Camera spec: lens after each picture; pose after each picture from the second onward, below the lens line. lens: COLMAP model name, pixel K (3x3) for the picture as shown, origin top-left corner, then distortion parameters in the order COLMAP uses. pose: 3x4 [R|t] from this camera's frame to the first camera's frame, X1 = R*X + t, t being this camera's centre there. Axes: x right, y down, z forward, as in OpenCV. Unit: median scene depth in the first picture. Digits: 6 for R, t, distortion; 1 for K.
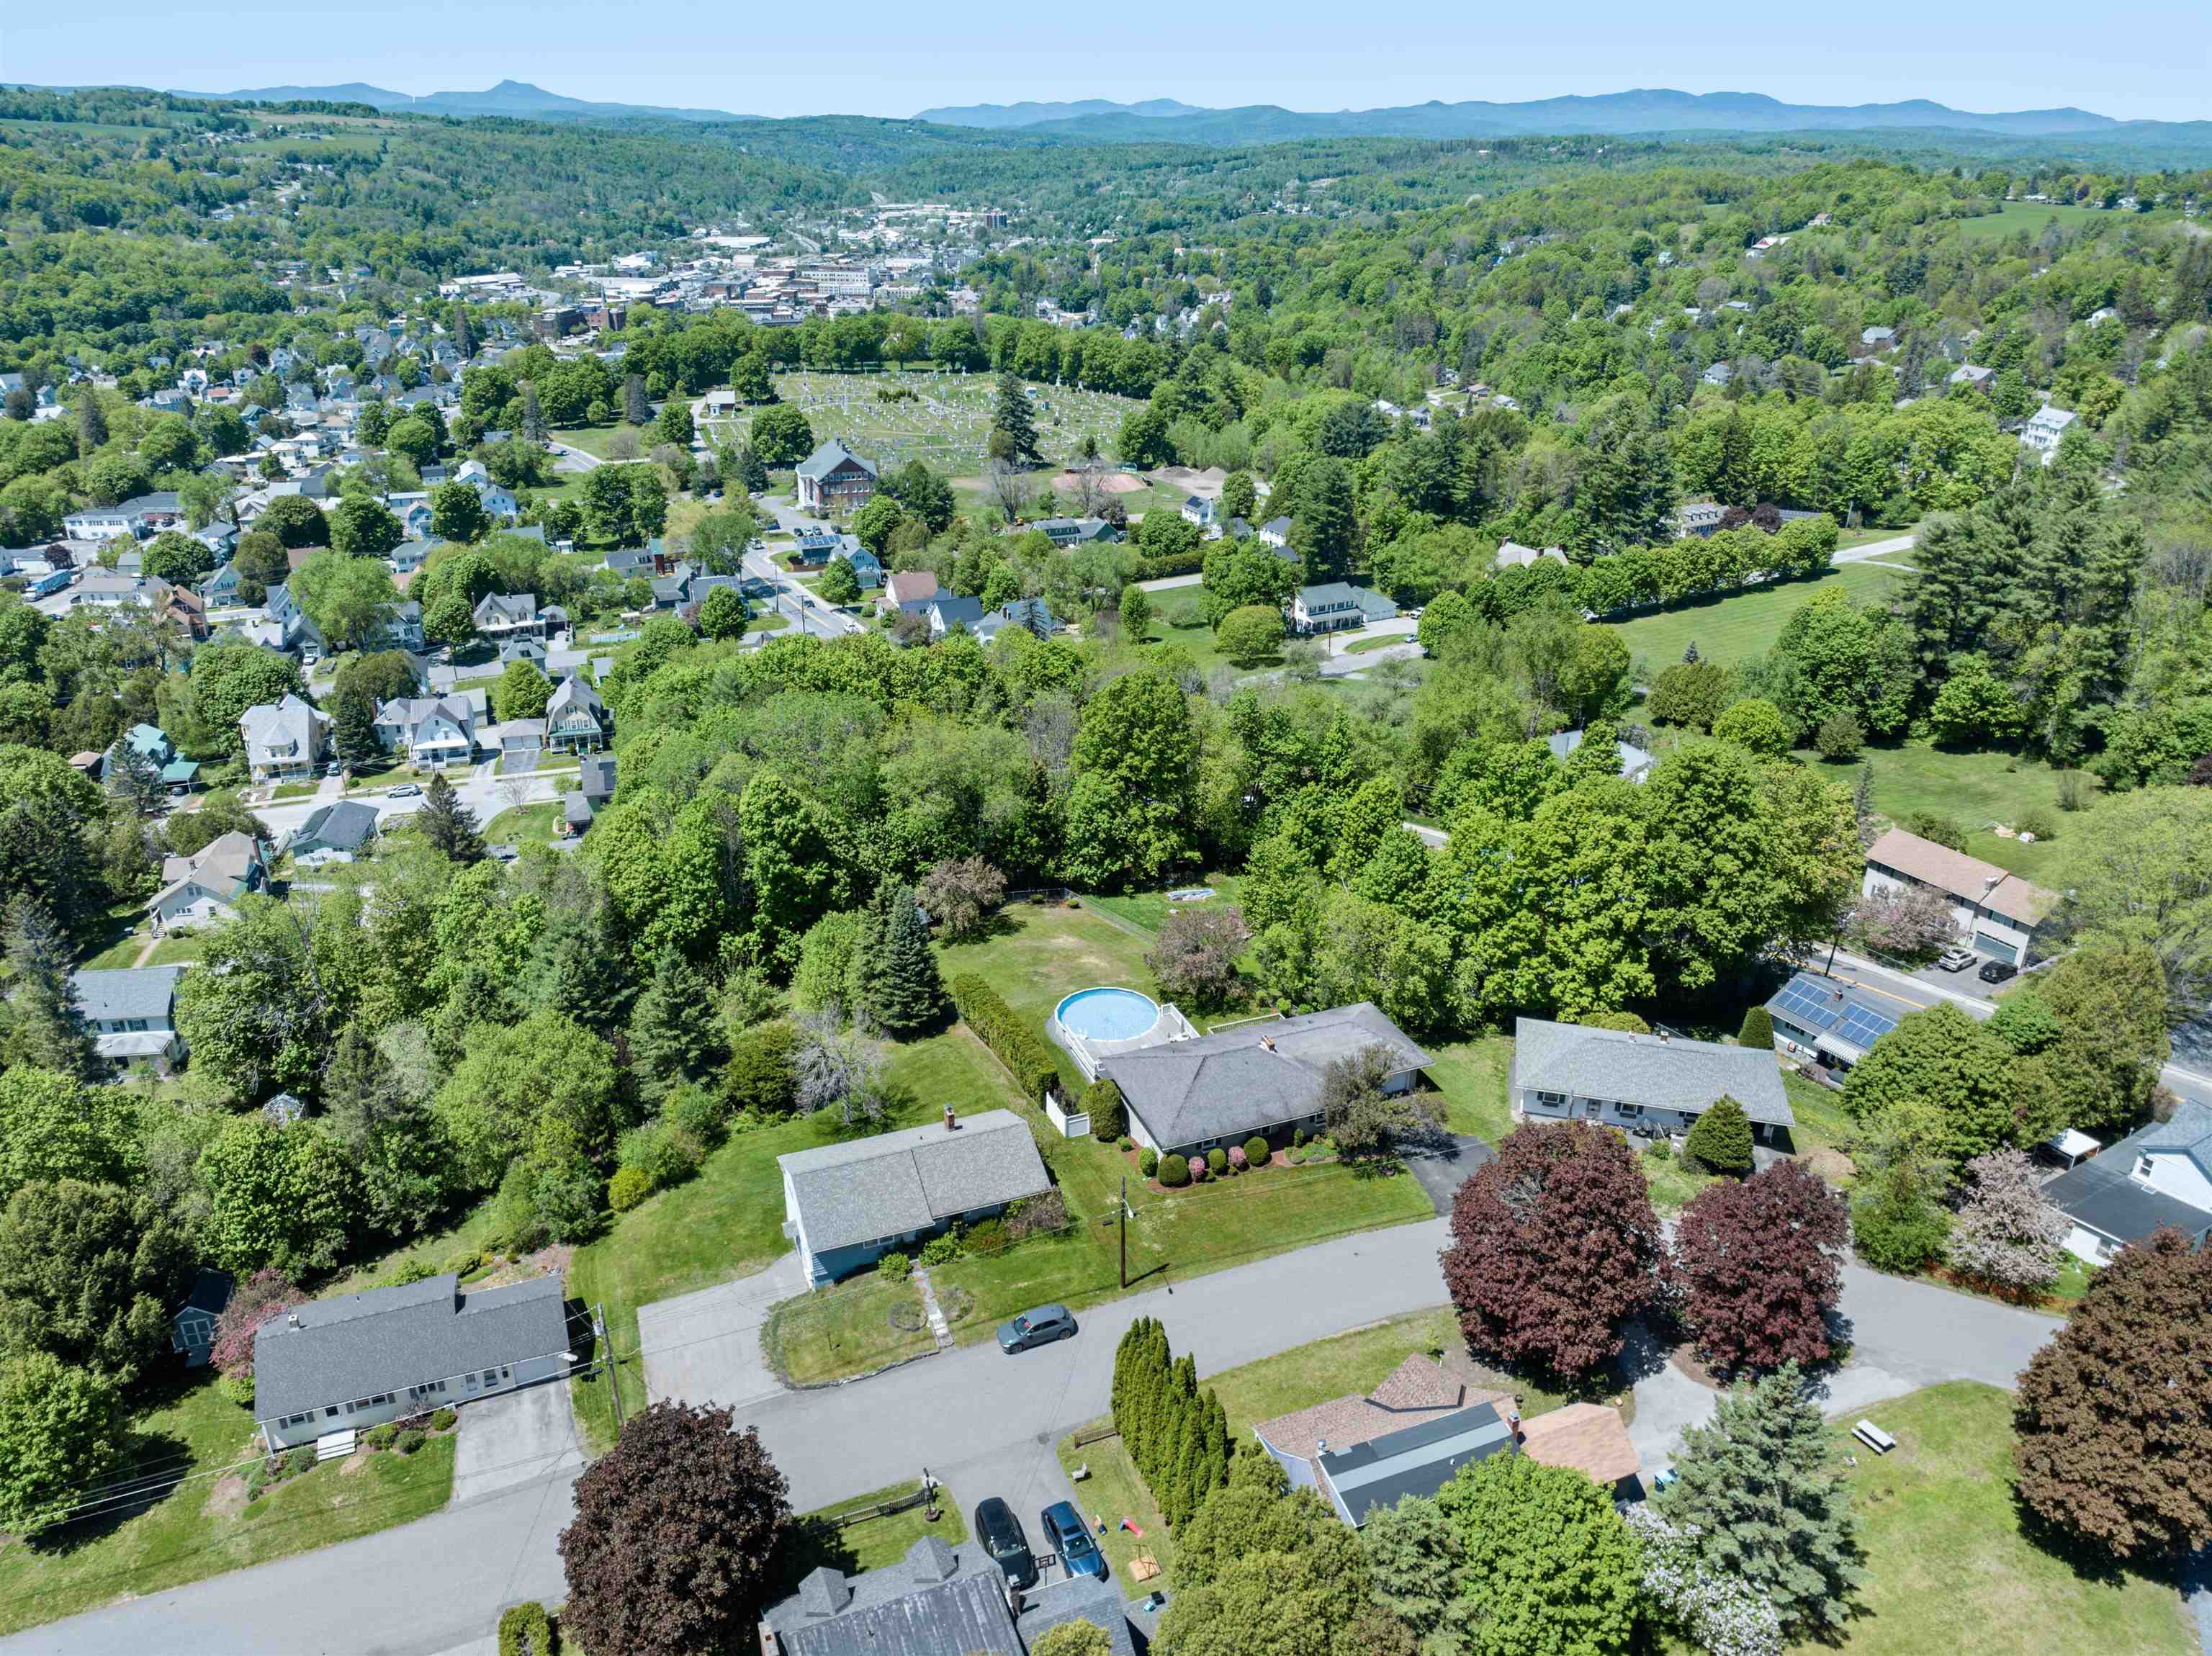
lens RADIAL K [[1559.0, 0, 1106.0], [0, 1559.0, 828.0], [0, 0, 1]] dist [-0.023936, -0.006812]
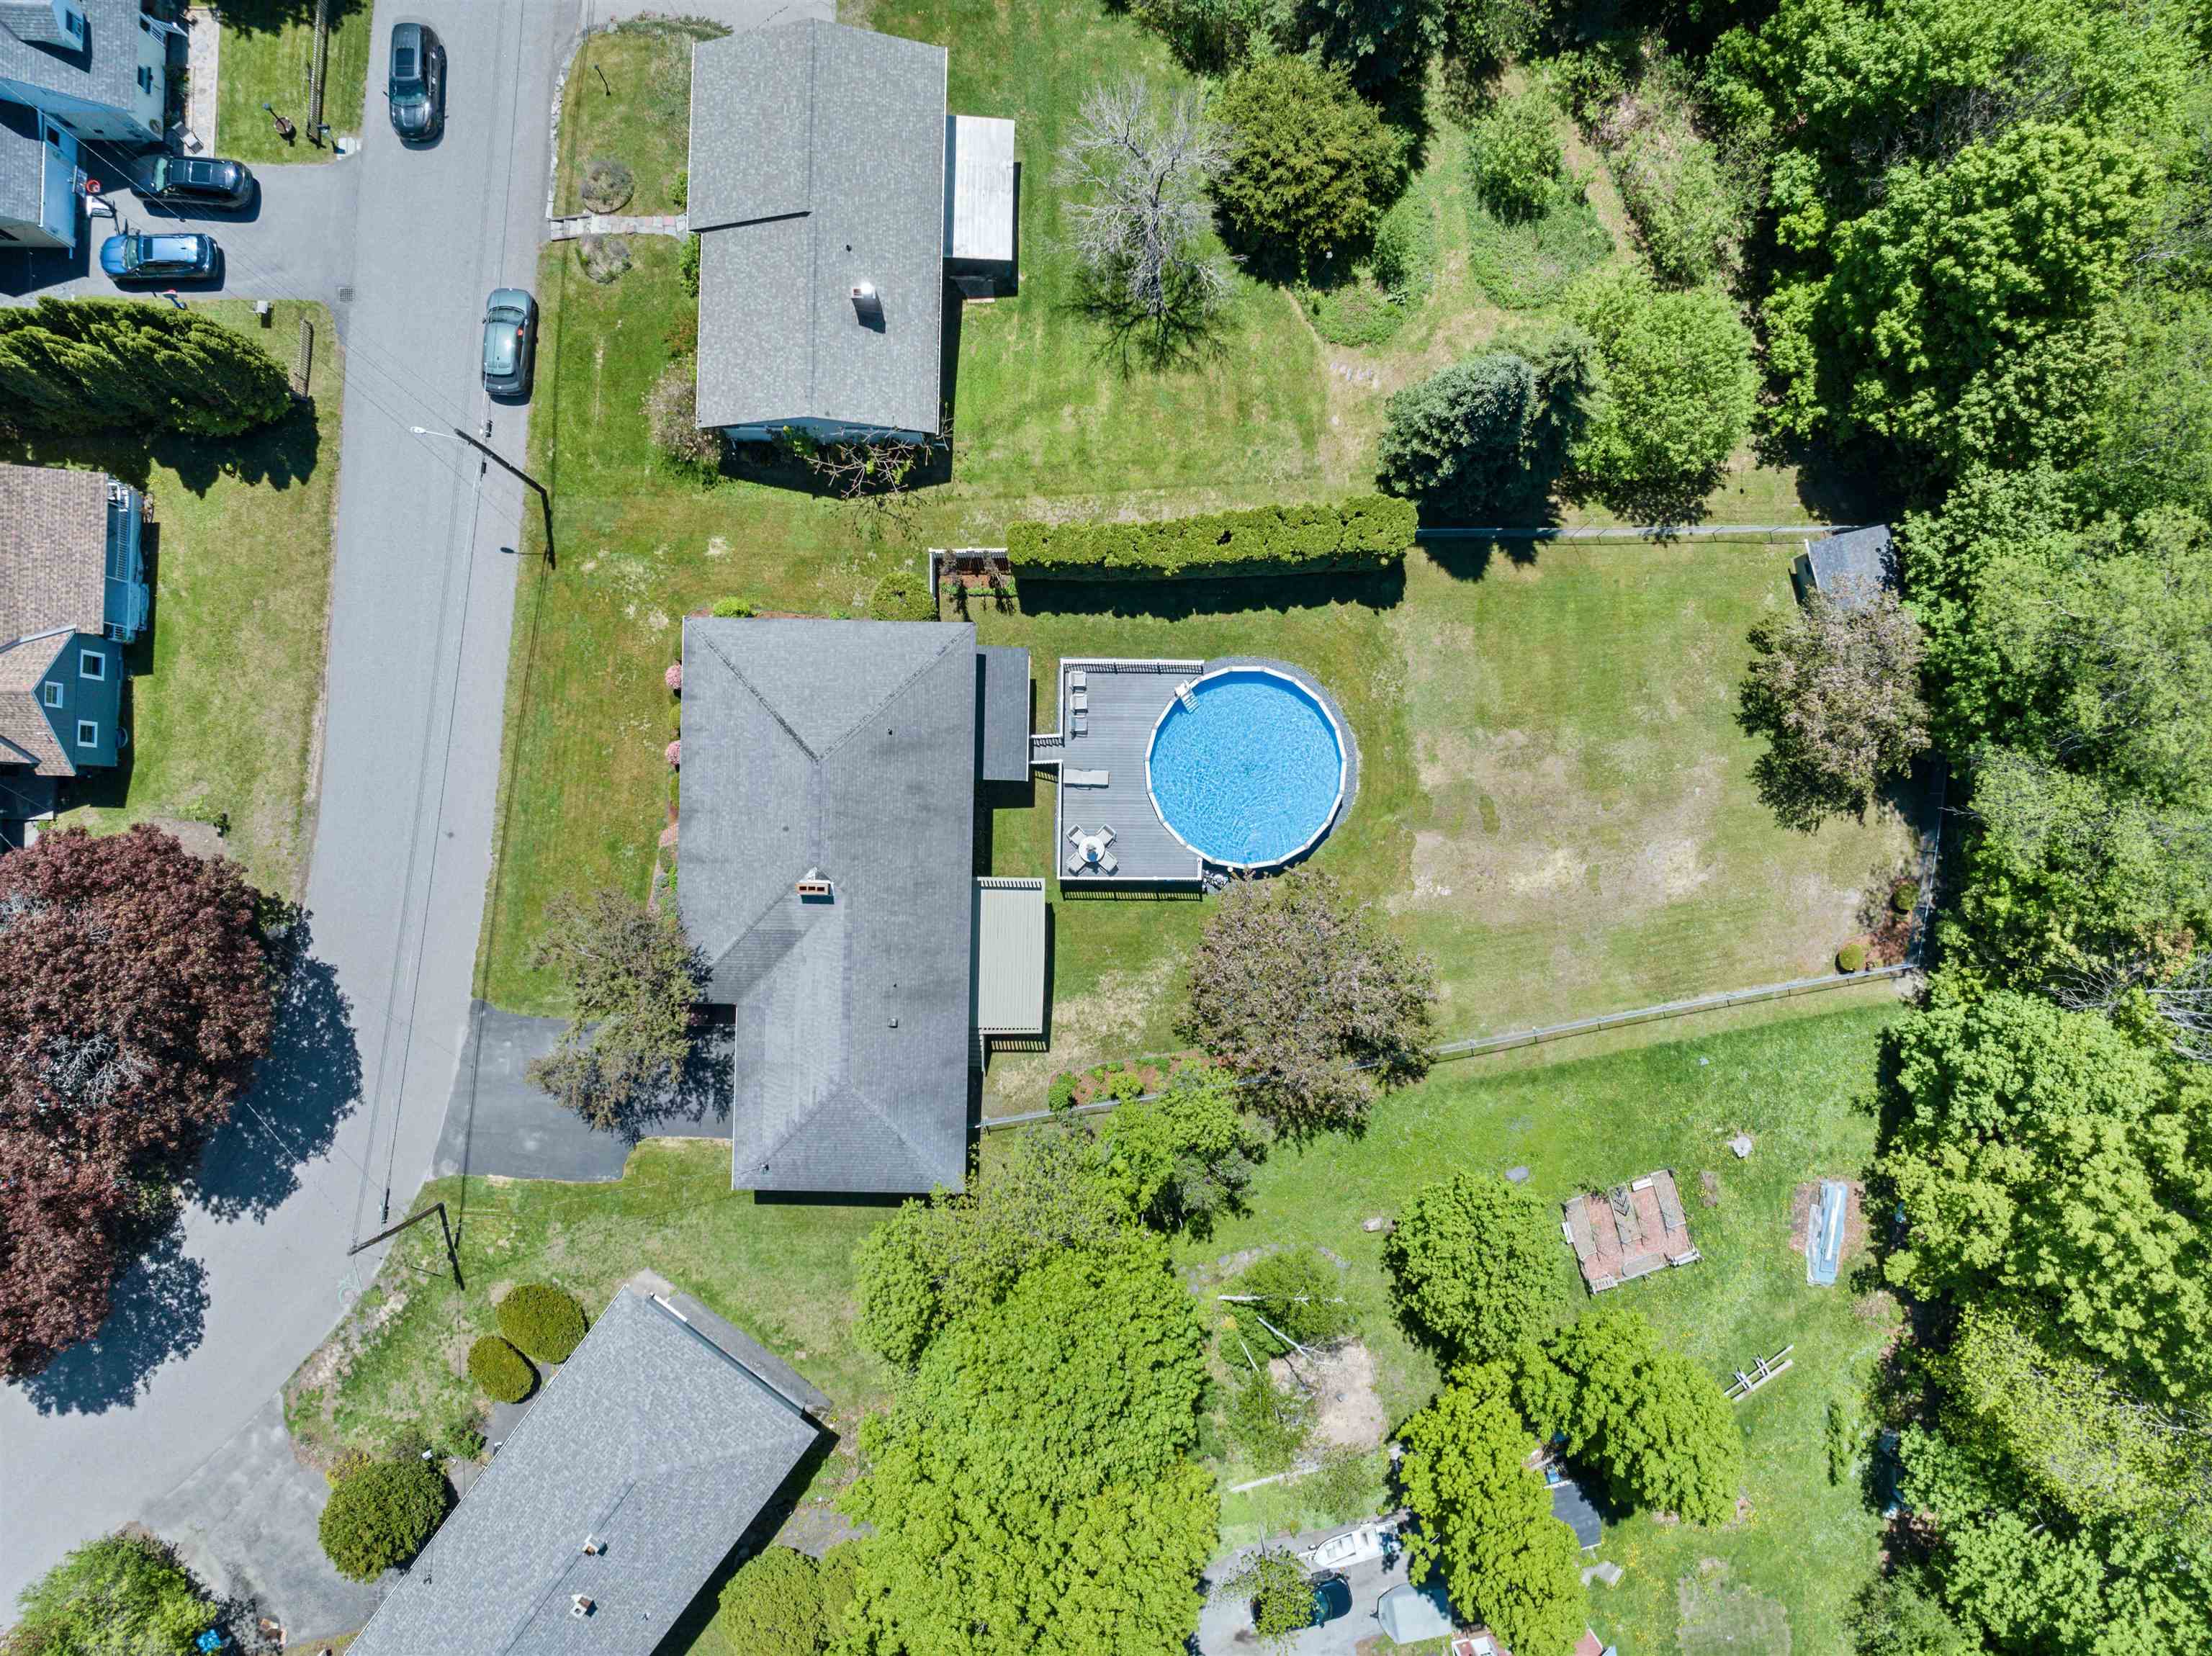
lens RADIAL K [[1566.3, 0, 1106.0], [0, 1566.3, 828.0], [0, 0, 1]] dist [-0.042454, 0.012782]
pose [[-0.392075, 0.919499, -0.028267, 0.018613], [-0.392952, -0.139614, 0.908899, -0.120302], [0.831785, 0.367464, 0.416058, 0.265192]]
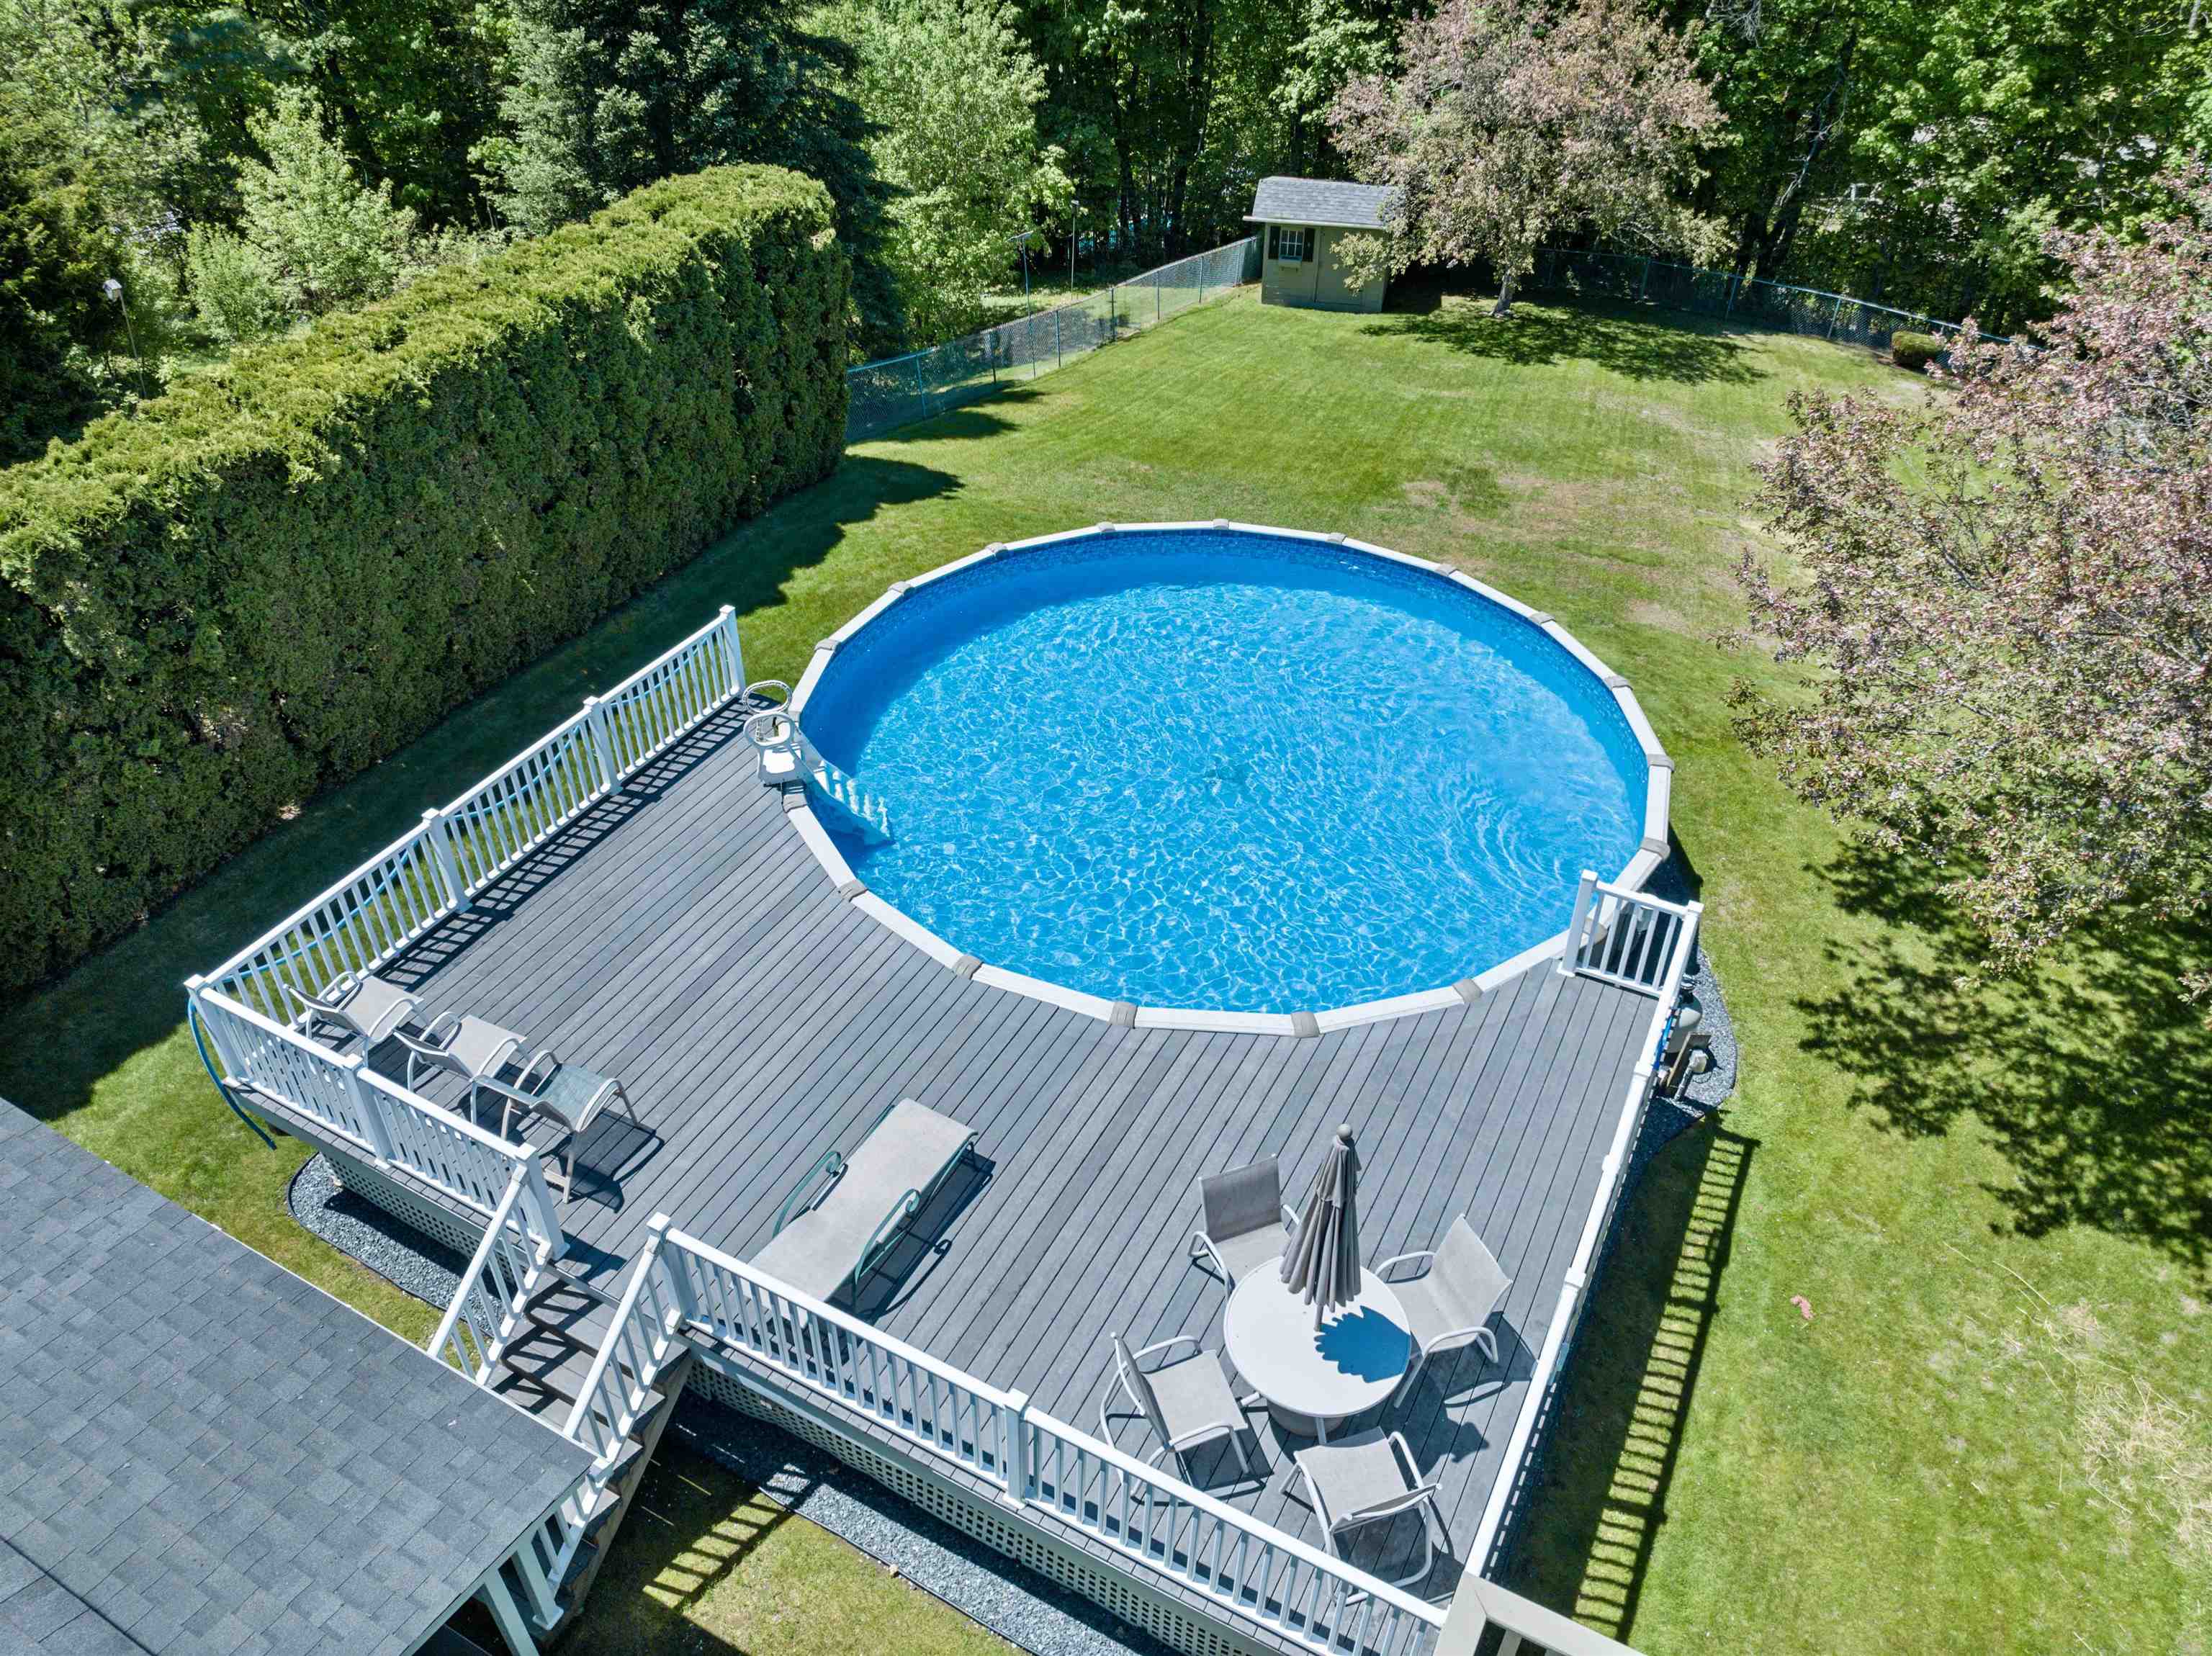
lens RADIAL K [[1566.3, 0, 1106.0], [0, 1566.3, 828.0], [0, 0, 1]] dist [-0.042454, 0.012782]
pose [[0.642210, 0.466400, -0.608307, 0.026420], [-0.320297, 0.884264, 0.339833, 0.030648], [0.696402, -0.023406, 0.717270, 0.318126]]
